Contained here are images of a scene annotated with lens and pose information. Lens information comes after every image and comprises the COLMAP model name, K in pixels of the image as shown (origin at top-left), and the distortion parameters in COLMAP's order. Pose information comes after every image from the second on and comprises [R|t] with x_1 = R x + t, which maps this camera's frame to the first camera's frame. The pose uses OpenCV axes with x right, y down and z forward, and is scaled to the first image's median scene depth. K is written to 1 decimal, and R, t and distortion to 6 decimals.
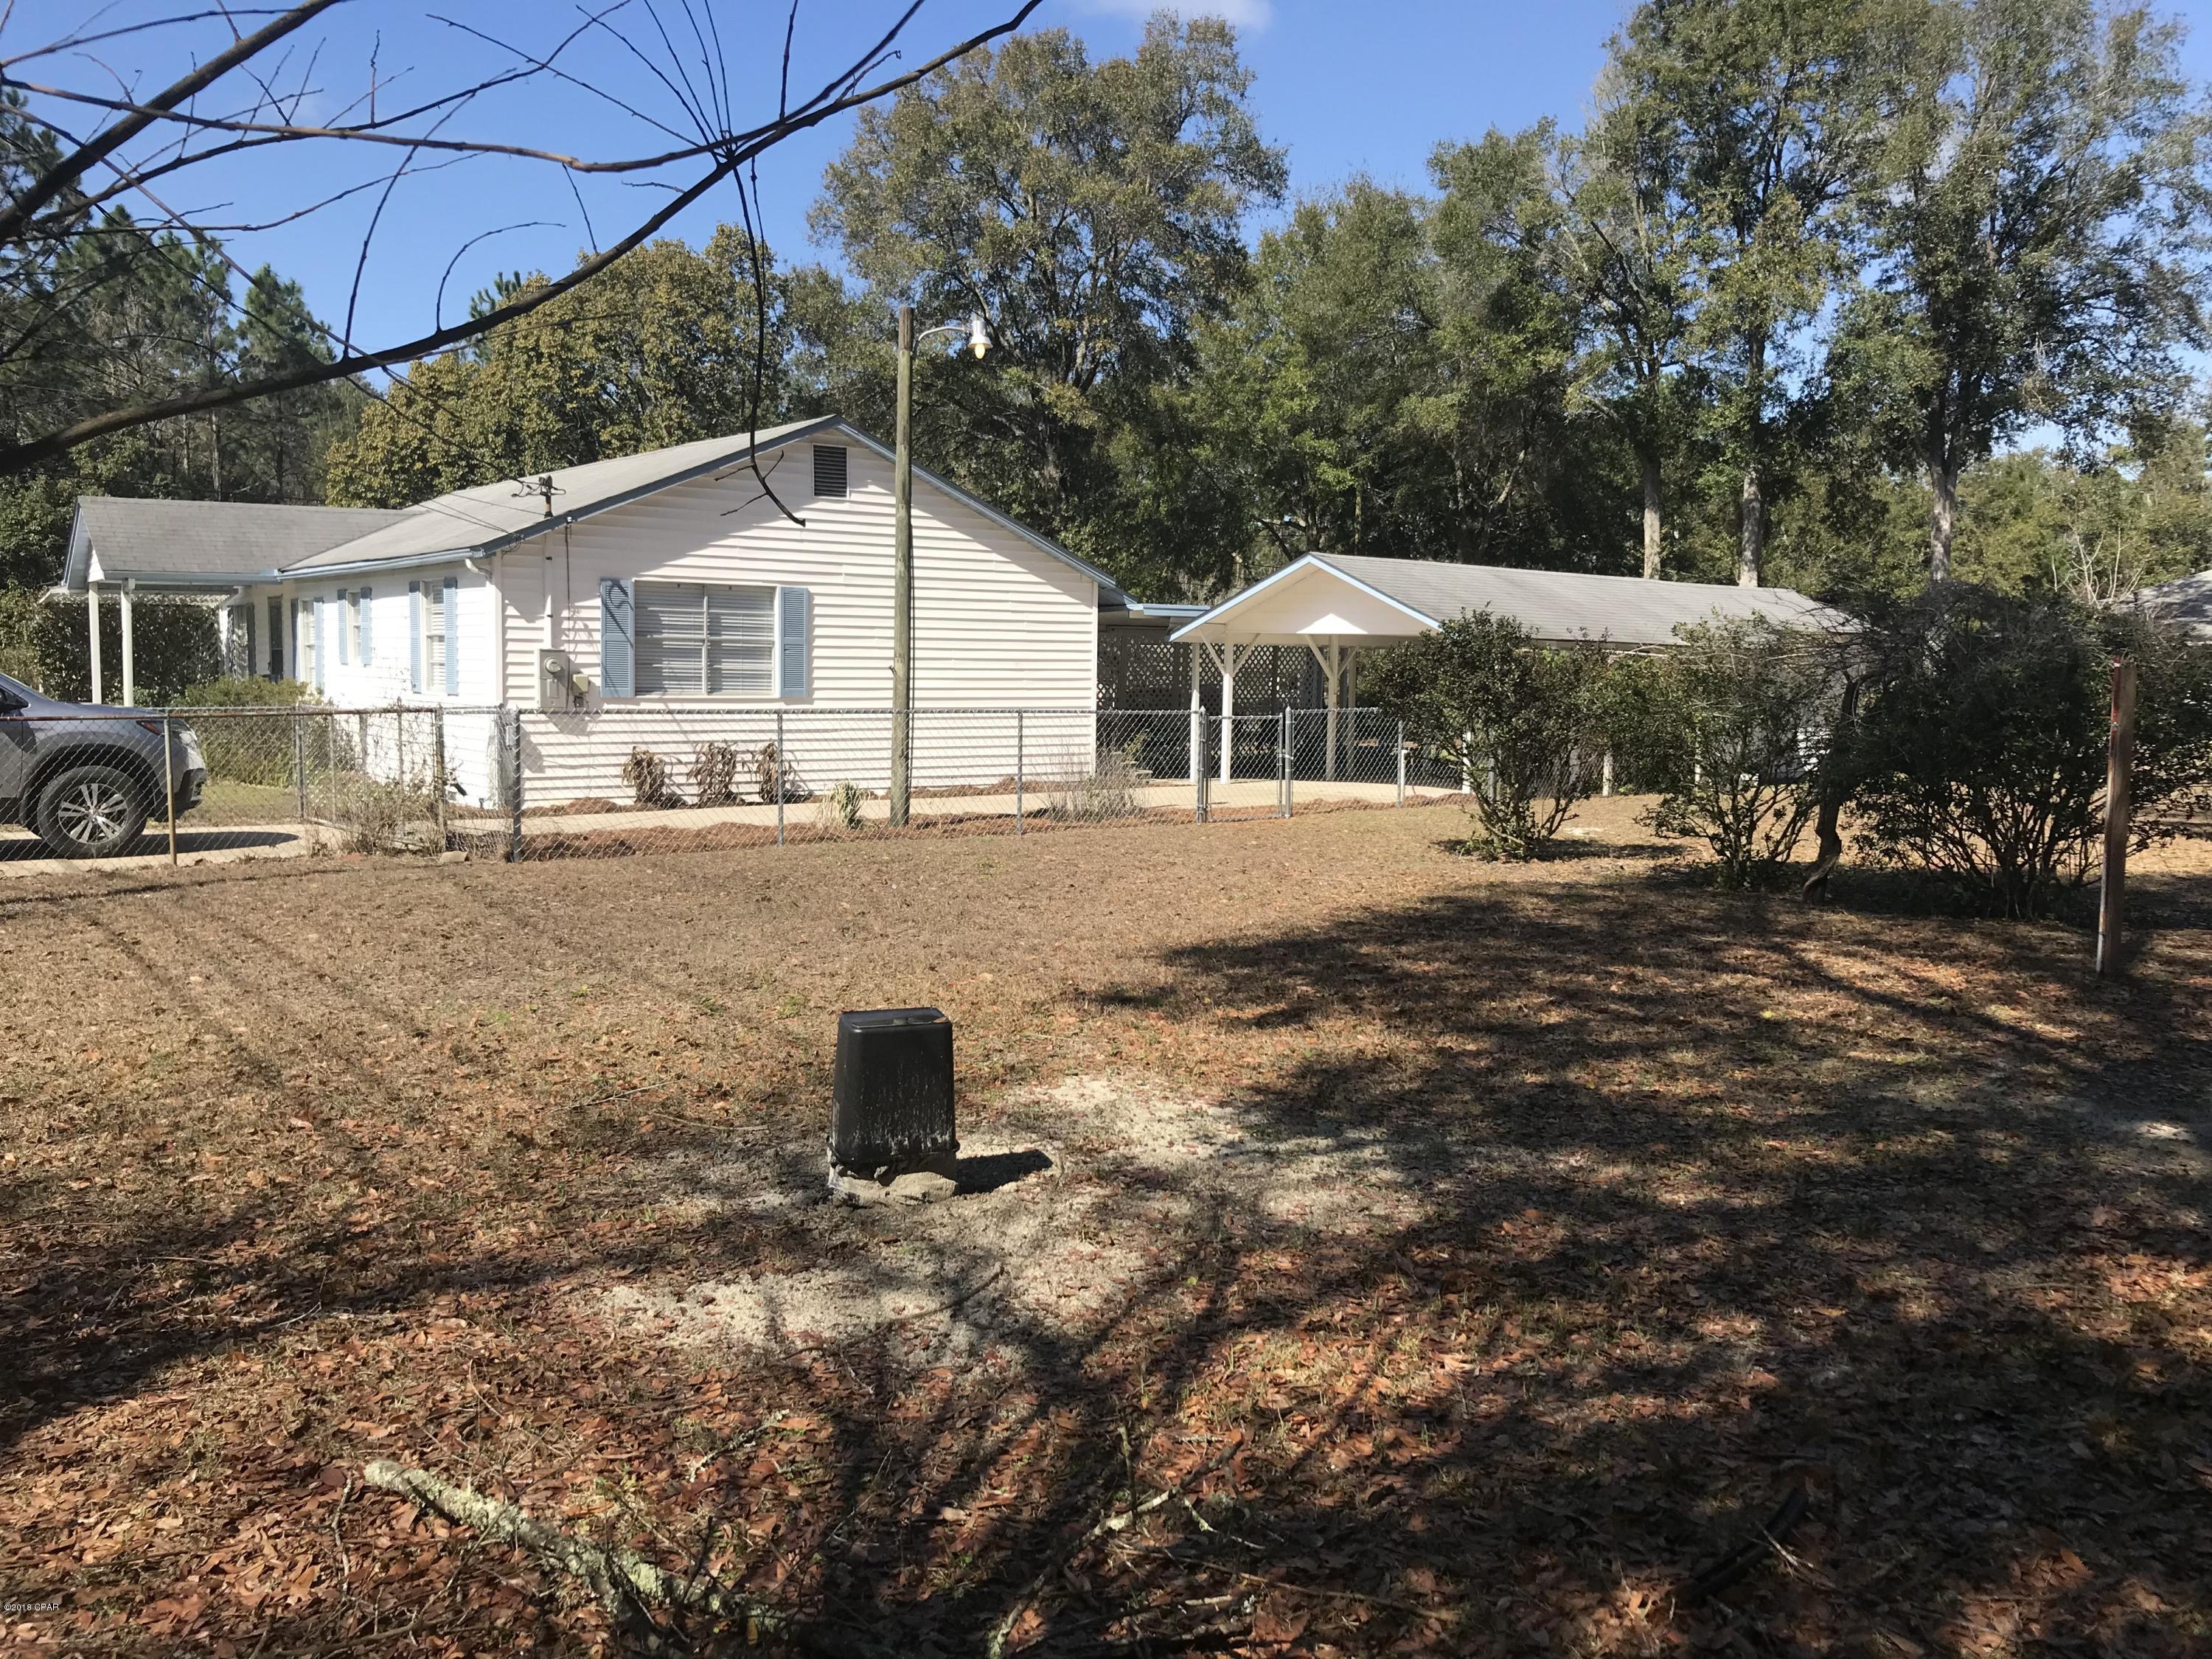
lens RADIAL K [[1831.4, 0, 1101.6], [0, 1831.4, 833.7], [0, 0, 1]] dist [0.025578, -0.026022]
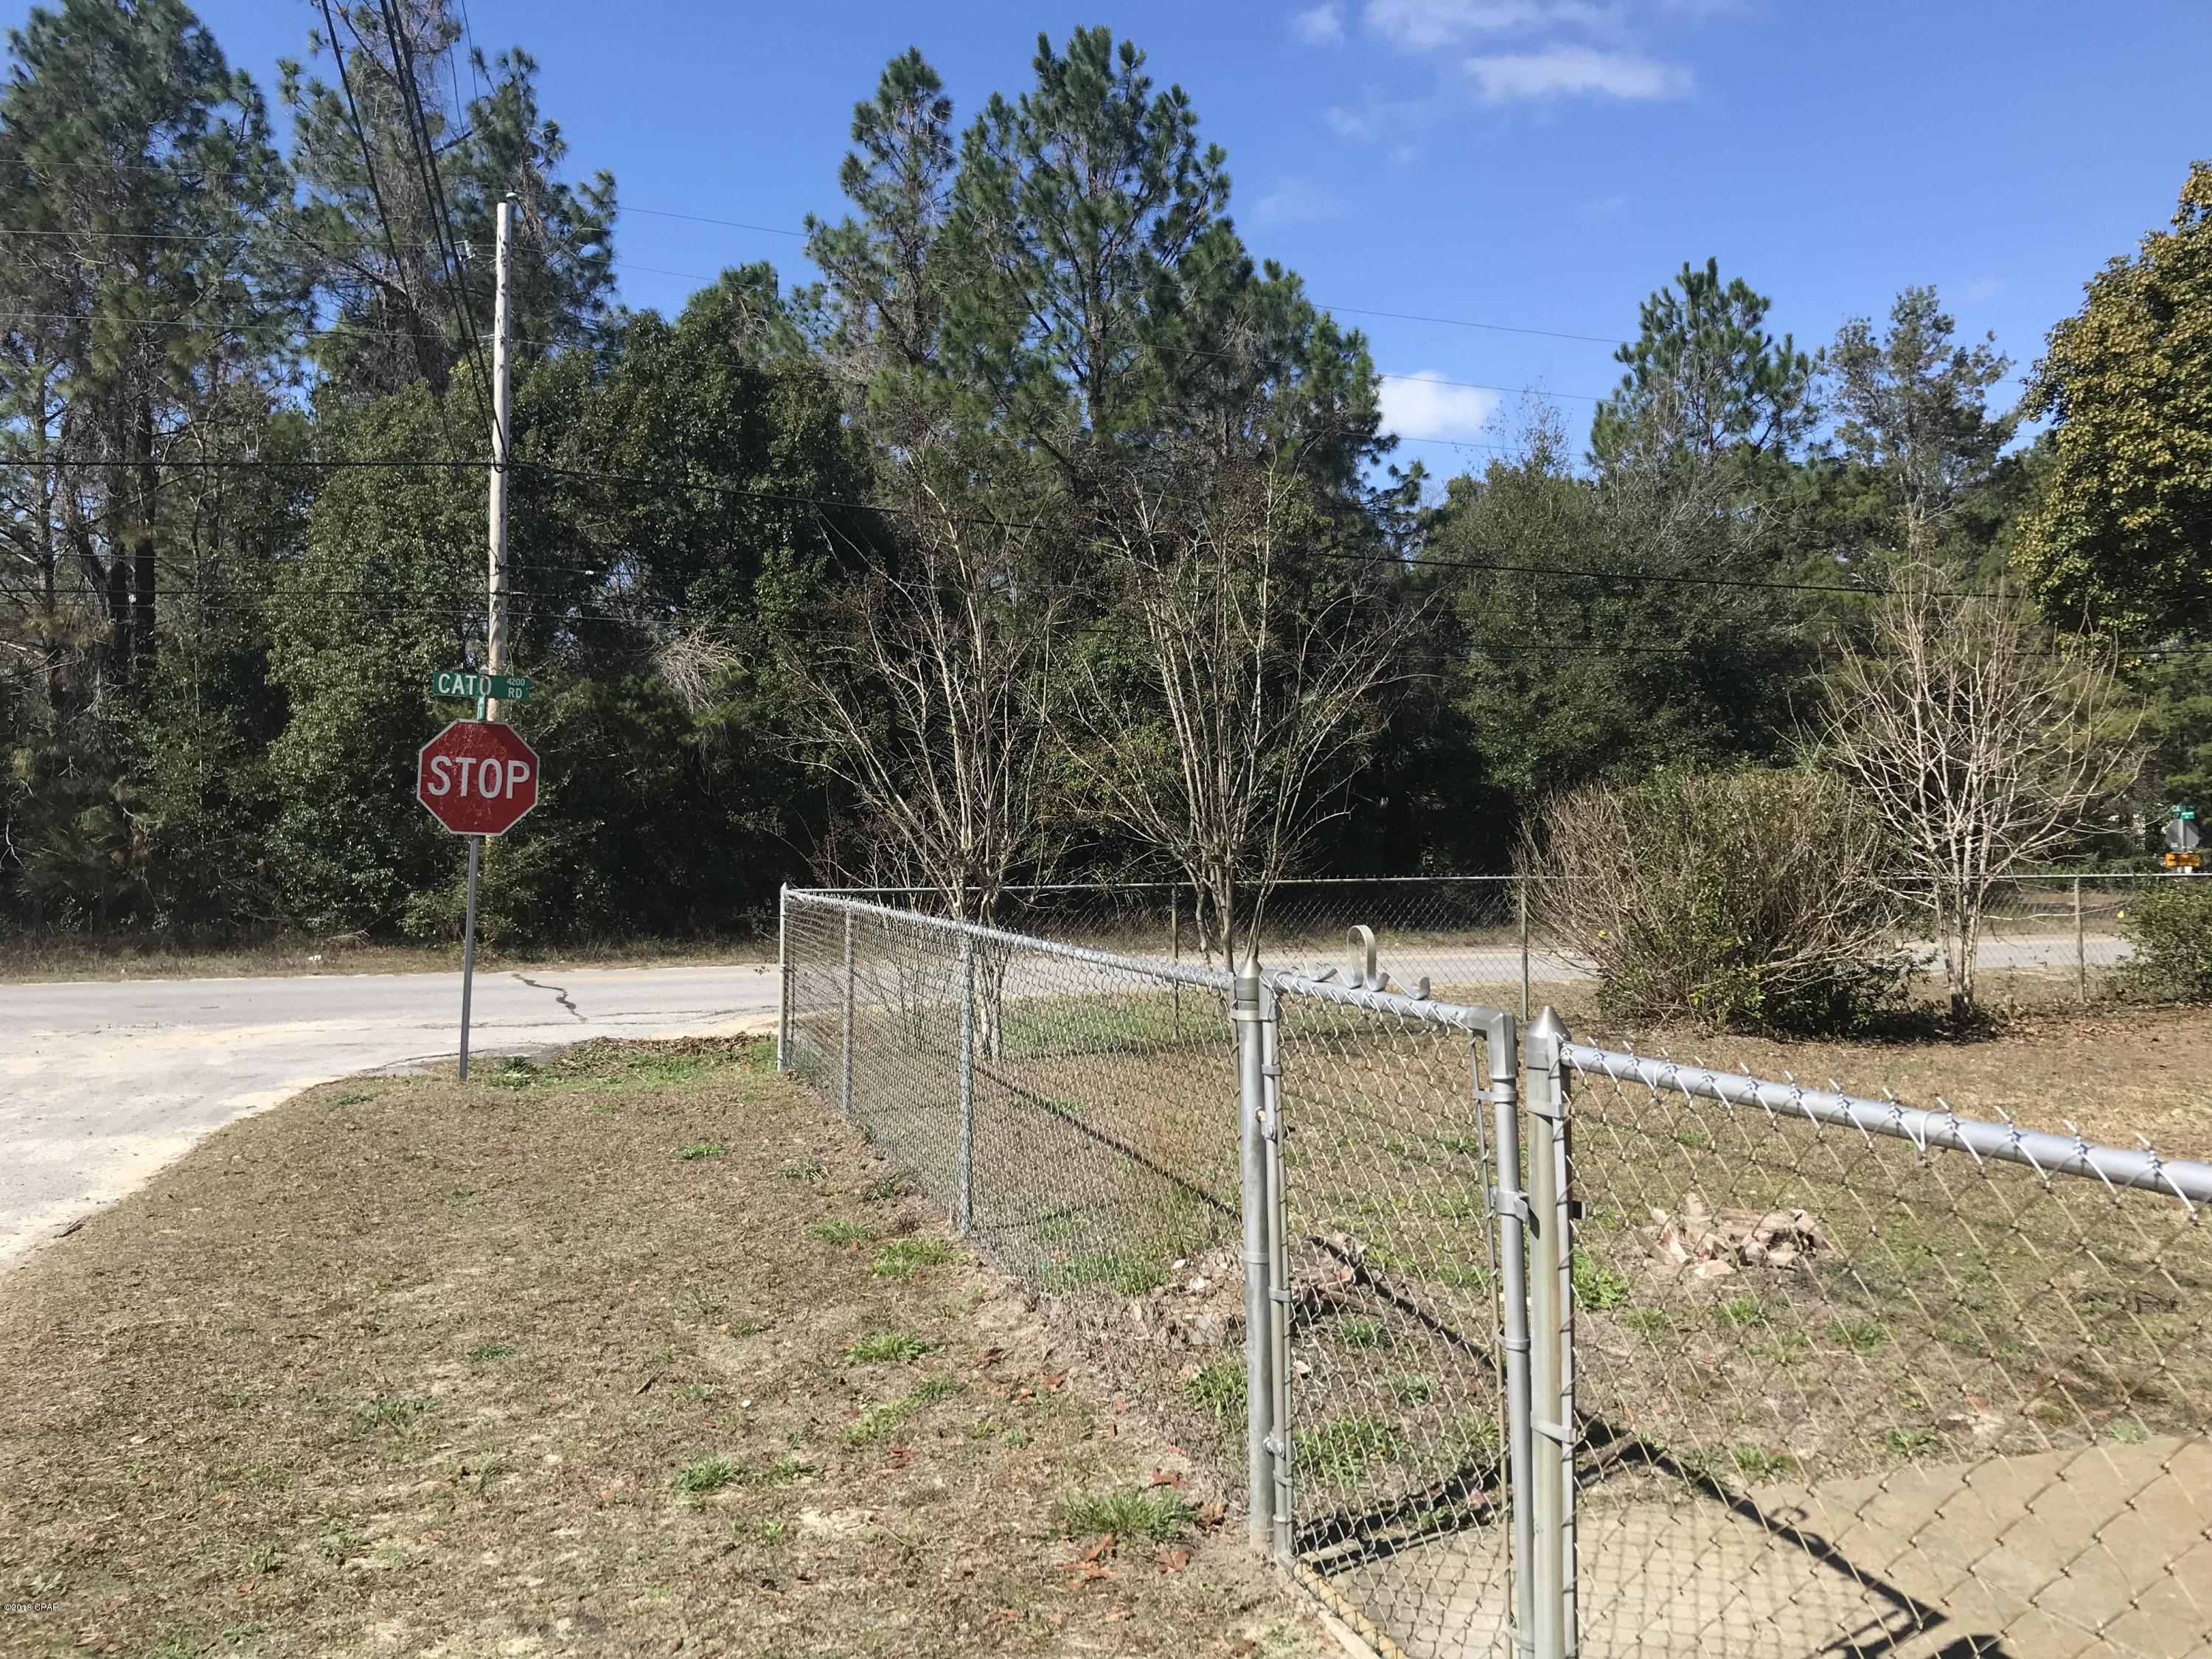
lens RADIAL K [[1831.4, 0, 1102.2], [0, 1831.4, 834.6], [0, 0, 1]] dist [0.025578, -0.026022]
pose [[0.934949, -0.026240, -0.353809, -0.576680], [-0.009485, 0.995056, -0.098862, -0.054567], [0.354654, 0.095787, 0.930078, 0.619411]]
